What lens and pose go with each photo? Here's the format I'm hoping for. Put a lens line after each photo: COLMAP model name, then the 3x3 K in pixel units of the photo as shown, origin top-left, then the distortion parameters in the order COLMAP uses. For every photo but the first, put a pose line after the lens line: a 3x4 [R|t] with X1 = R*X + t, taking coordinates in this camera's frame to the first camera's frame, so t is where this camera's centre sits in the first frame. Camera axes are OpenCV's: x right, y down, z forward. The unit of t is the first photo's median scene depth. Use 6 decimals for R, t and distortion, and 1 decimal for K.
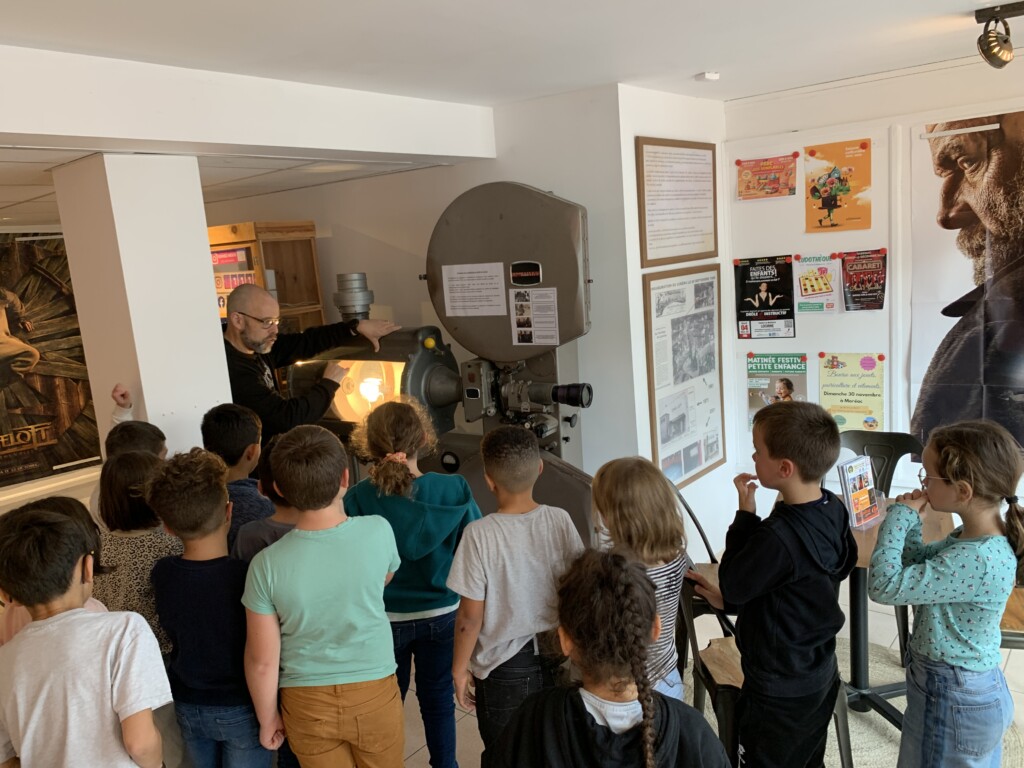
lens RADIAL K [[808.3, 0, 512.0], [0, 808.3, 384.0], [0, 0, 1]] dist [0.034997, -0.004381]
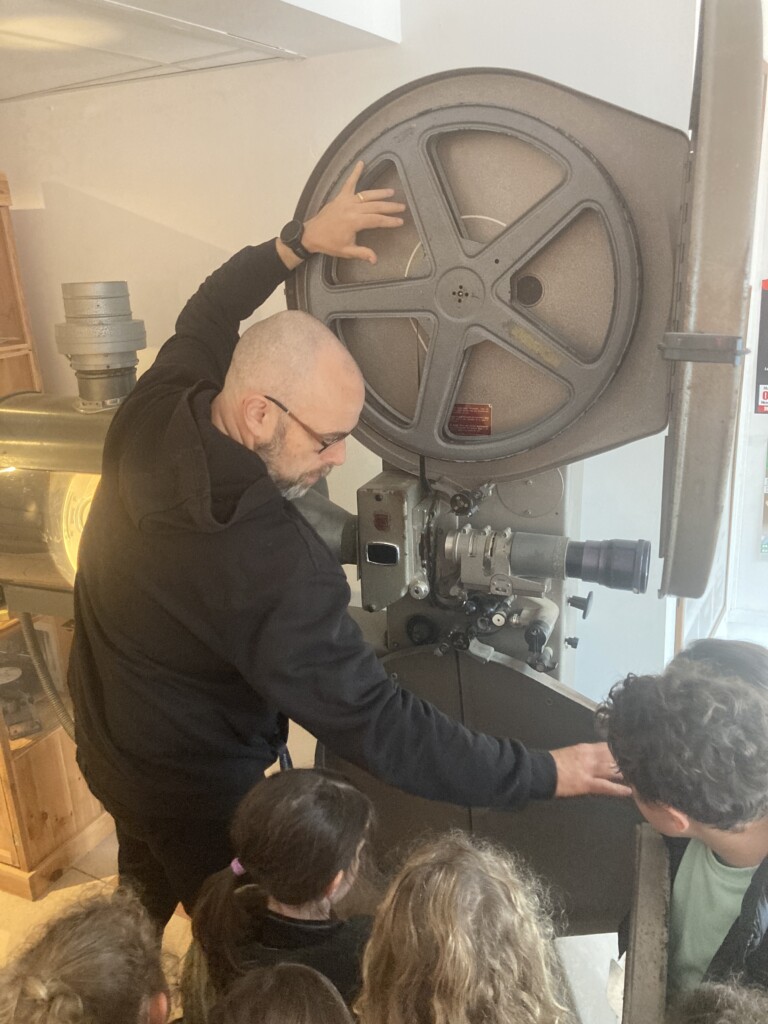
lens RADIAL K [[842.5, 0, 384.0], [0, 842.5, 512.0], [0, 0, 1]] dist [0.031969, -0.004098]
pose [[0.986721, -0.016235, 0.161611, -0.110970], [-0.003144, 0.992897, 0.118936, -0.061728], [-0.162394, -0.117865, 0.979661, 0.460459]]
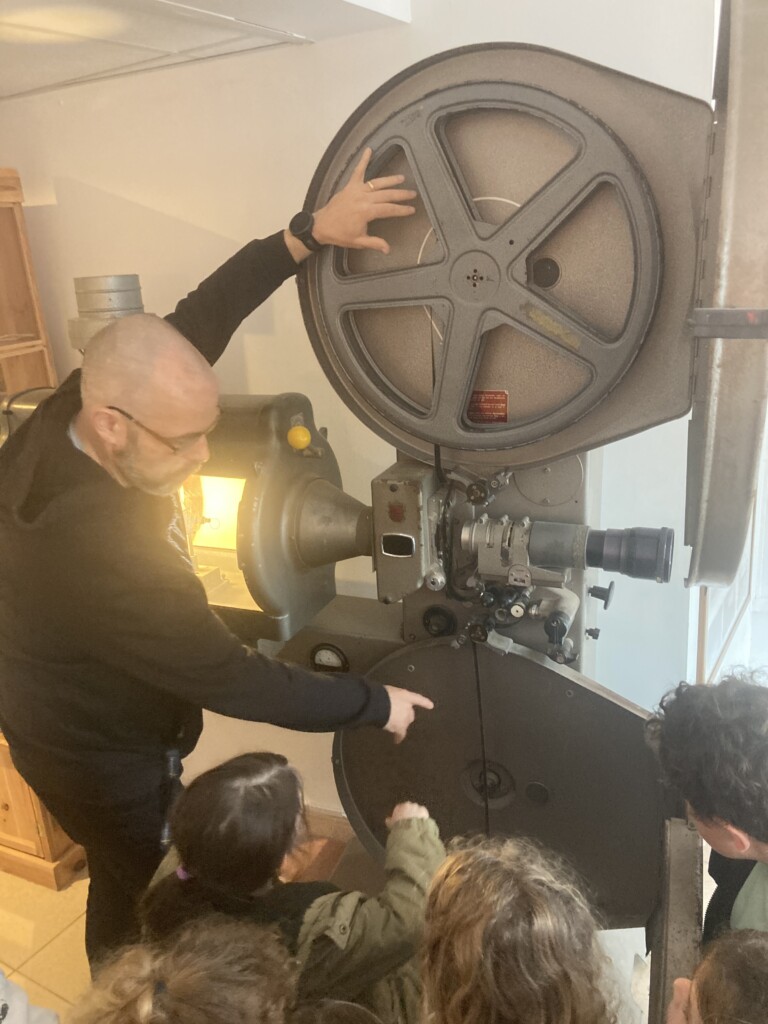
lens RADIAL K [[843.4, 0, 366.8], [0, 843.4, 510.2], [0, 0, 1]] dist [0.016891, 0.005608]
pose [[0.991829, -0.029880, 0.124026, -0.110097], [0.014076, 0.991881, 0.126391, -0.060489], [-0.126796, -0.123612, 0.984197, 0.466656]]
